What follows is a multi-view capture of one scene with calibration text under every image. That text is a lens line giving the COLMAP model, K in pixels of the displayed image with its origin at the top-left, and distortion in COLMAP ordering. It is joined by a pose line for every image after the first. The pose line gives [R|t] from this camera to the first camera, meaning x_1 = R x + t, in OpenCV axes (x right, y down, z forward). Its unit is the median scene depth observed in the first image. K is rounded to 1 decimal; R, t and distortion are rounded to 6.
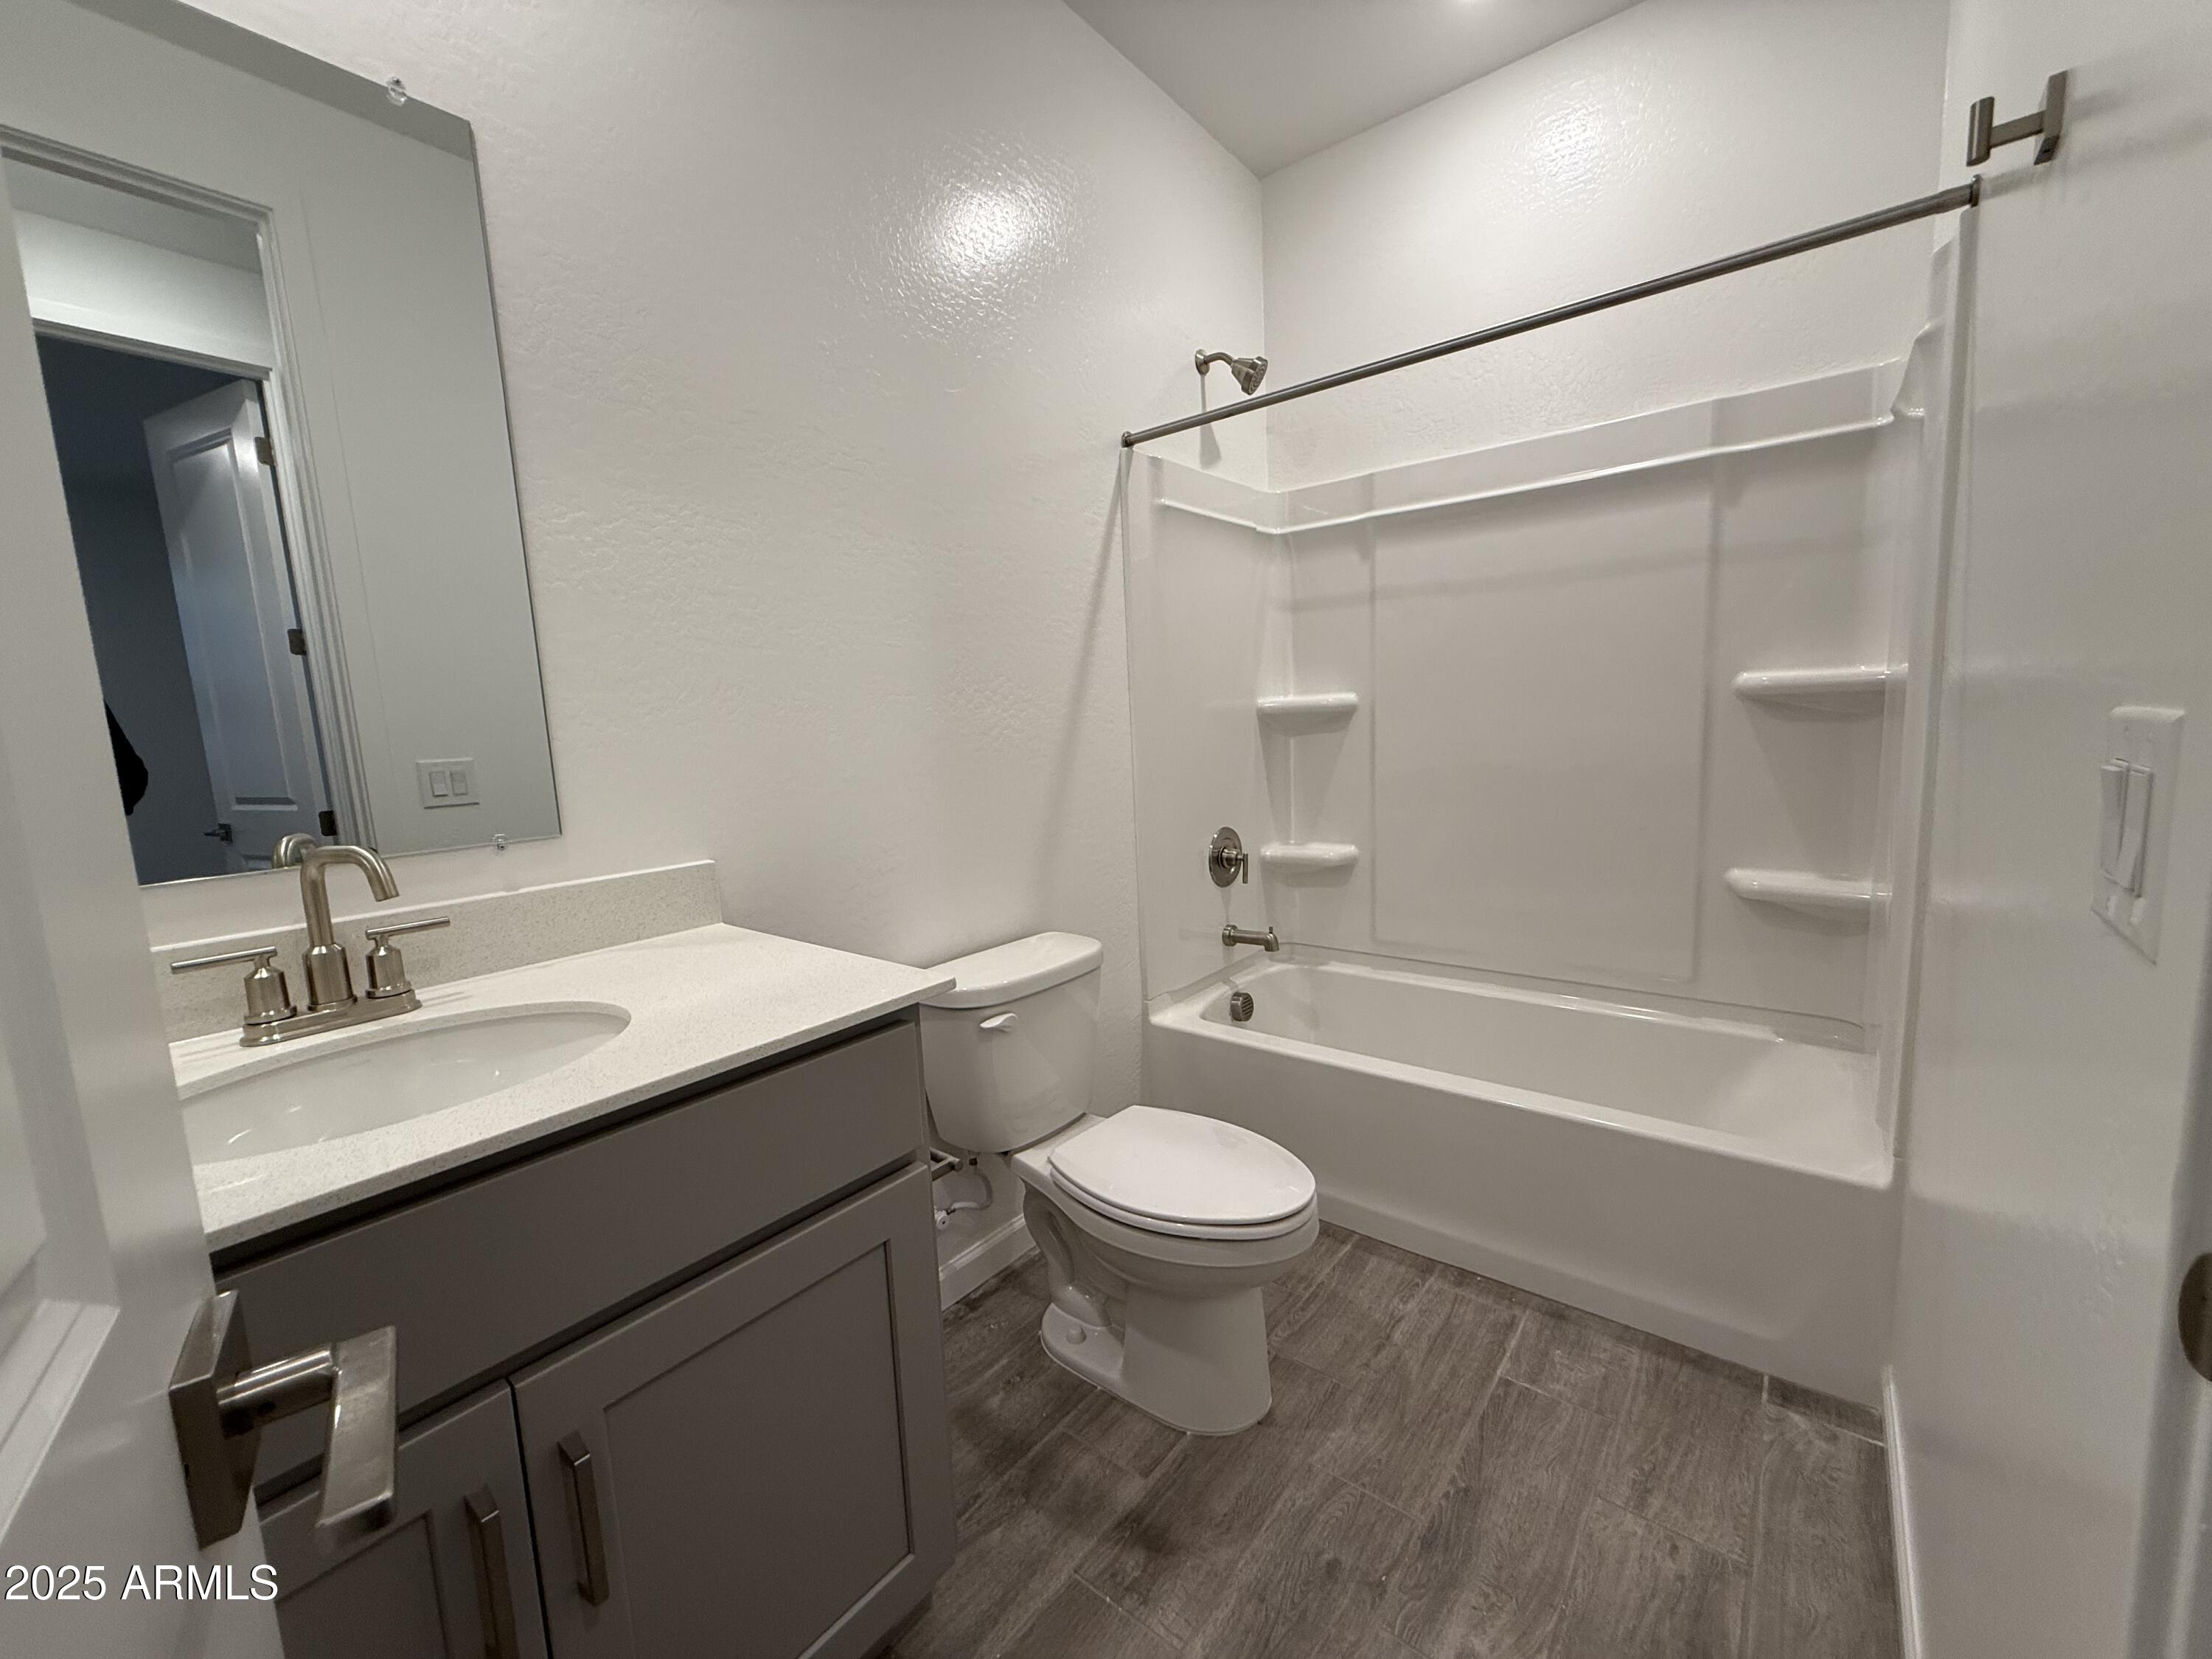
lens RADIAL K [[898.7, 0, 1106.0], [0, 898.7, 829.5], [0, 0, 1]] dist [0.001891, 0.000123]
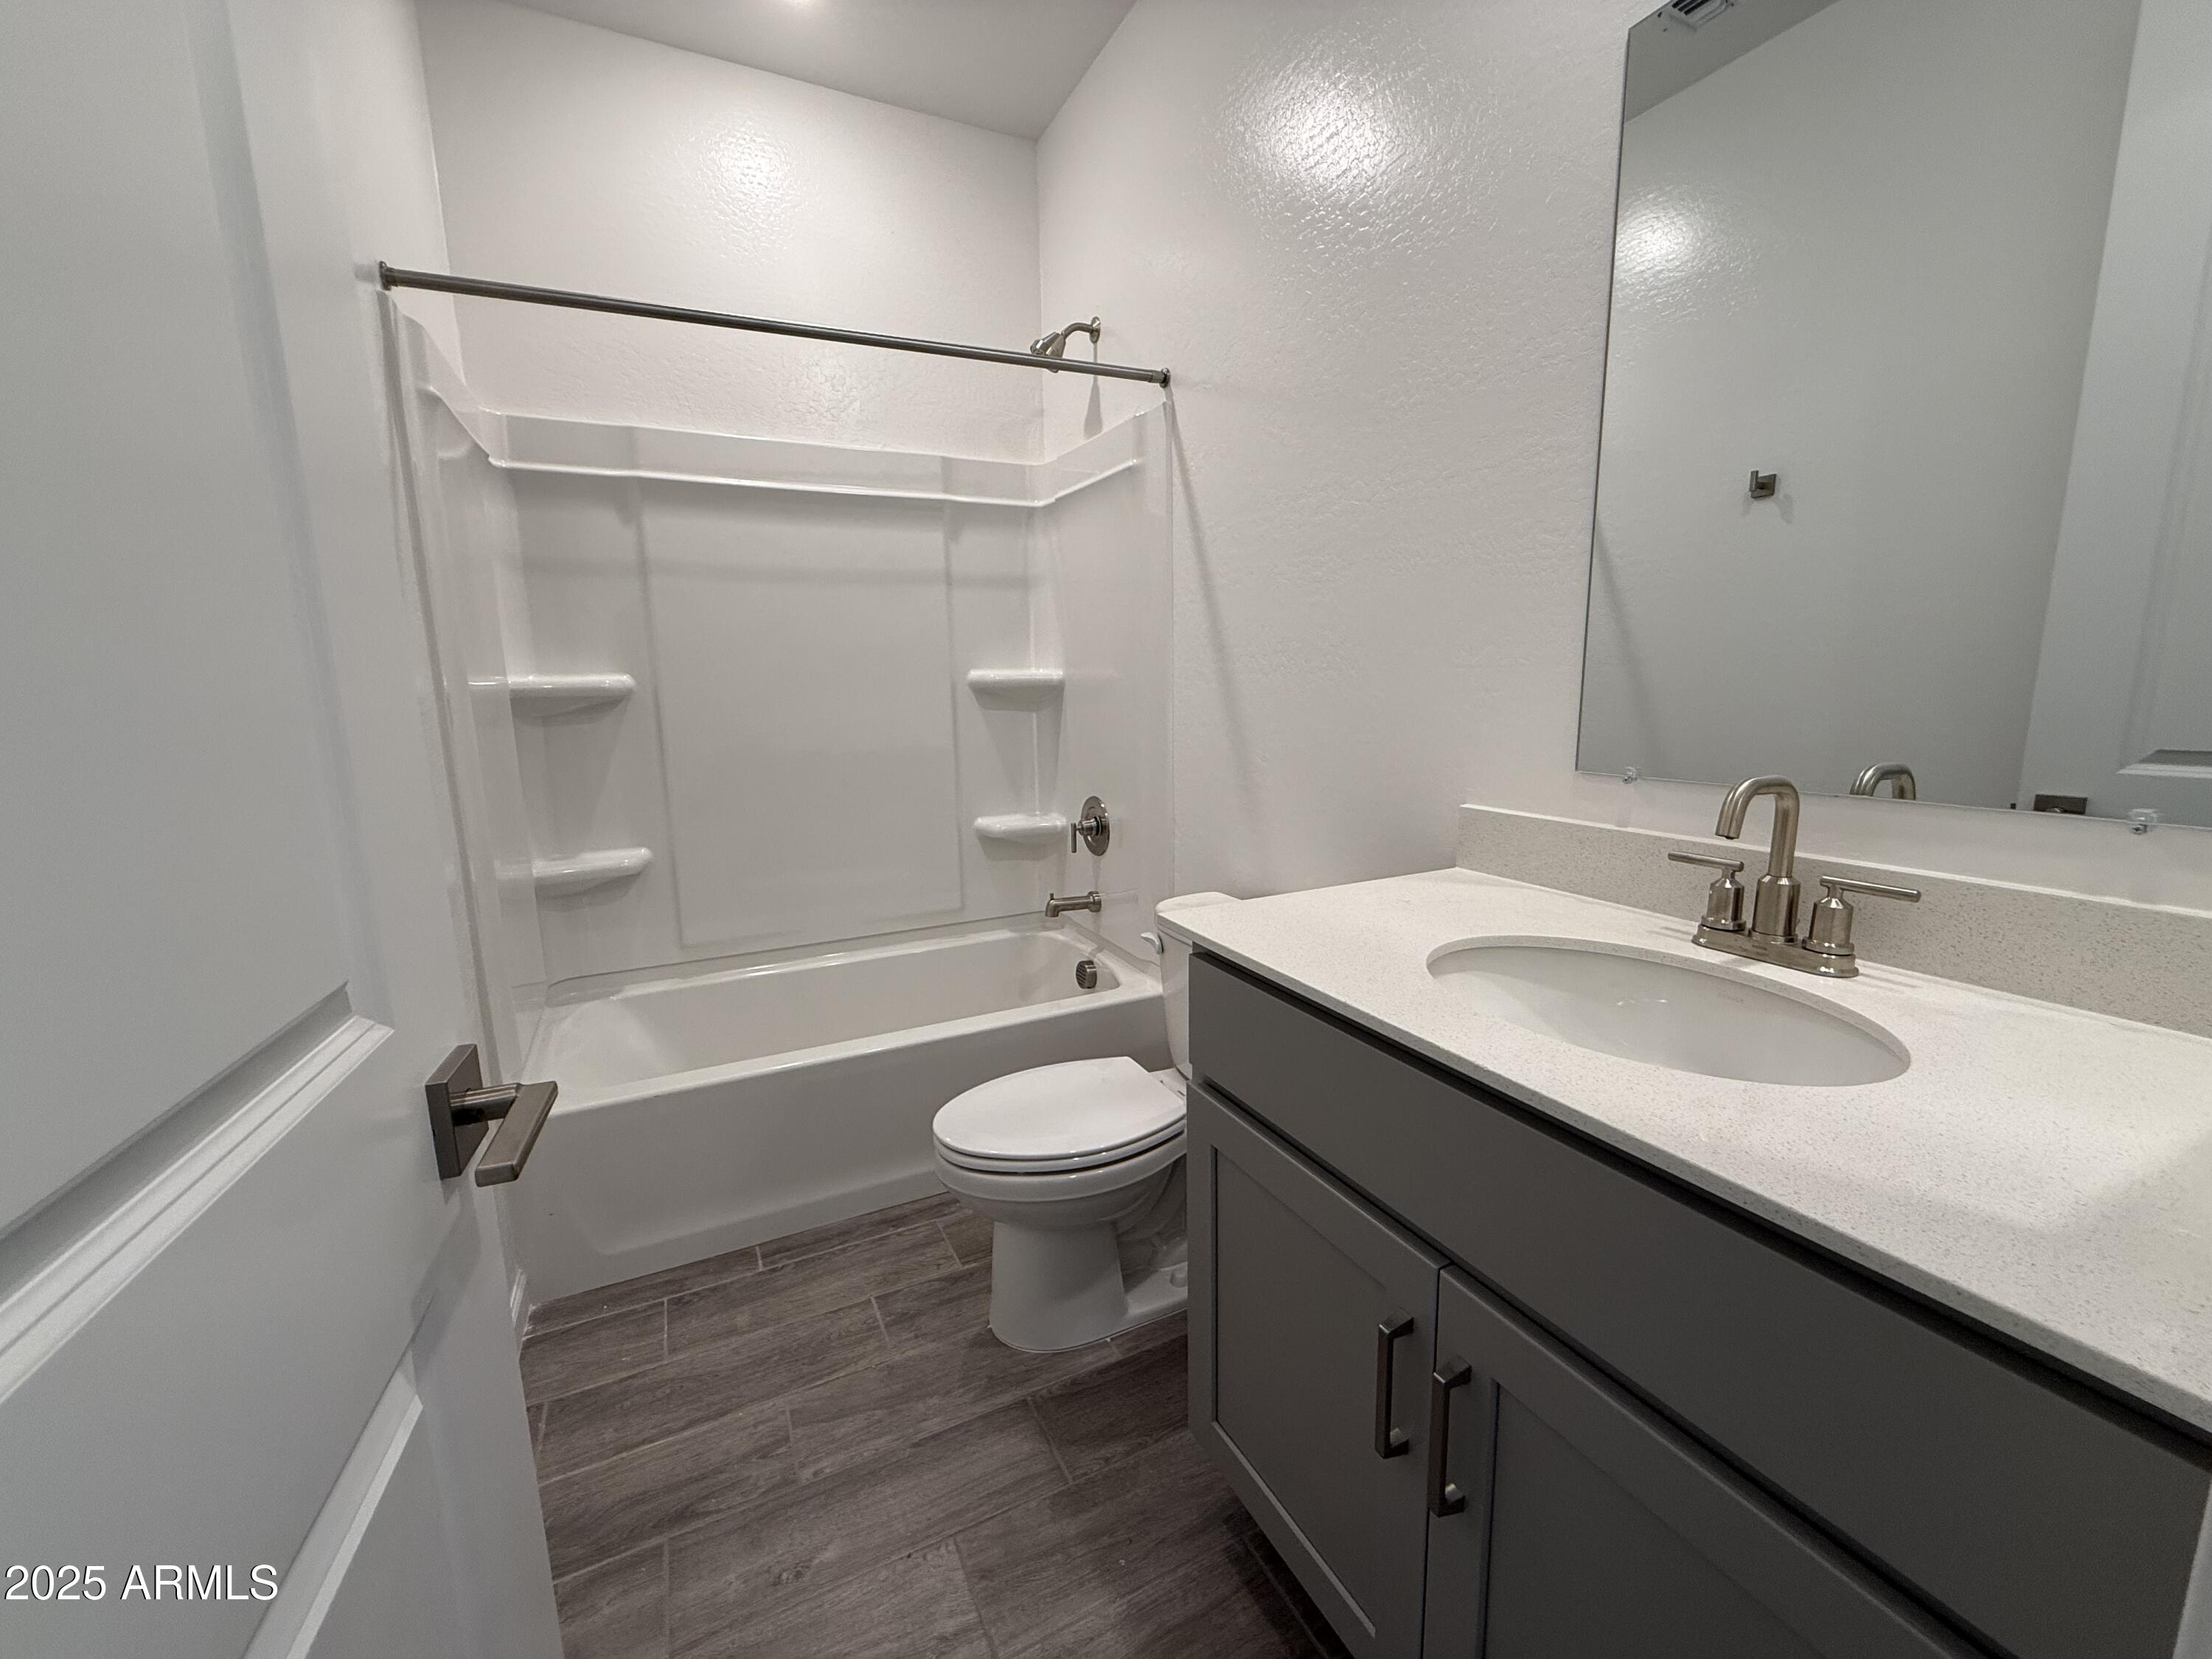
lens RADIAL K [[858.7, 0, 1106.0], [0, 858.7, 829.5], [0, 0, 1]] dist [-0.001730, -0.000071]
pose [[0.417114, -0.123026, 0.900489, -0.350998], [0.115625, 0.989928, 0.081687, -0.020631], [-0.901469, 0.070046, 0.427138, 0.272167]]
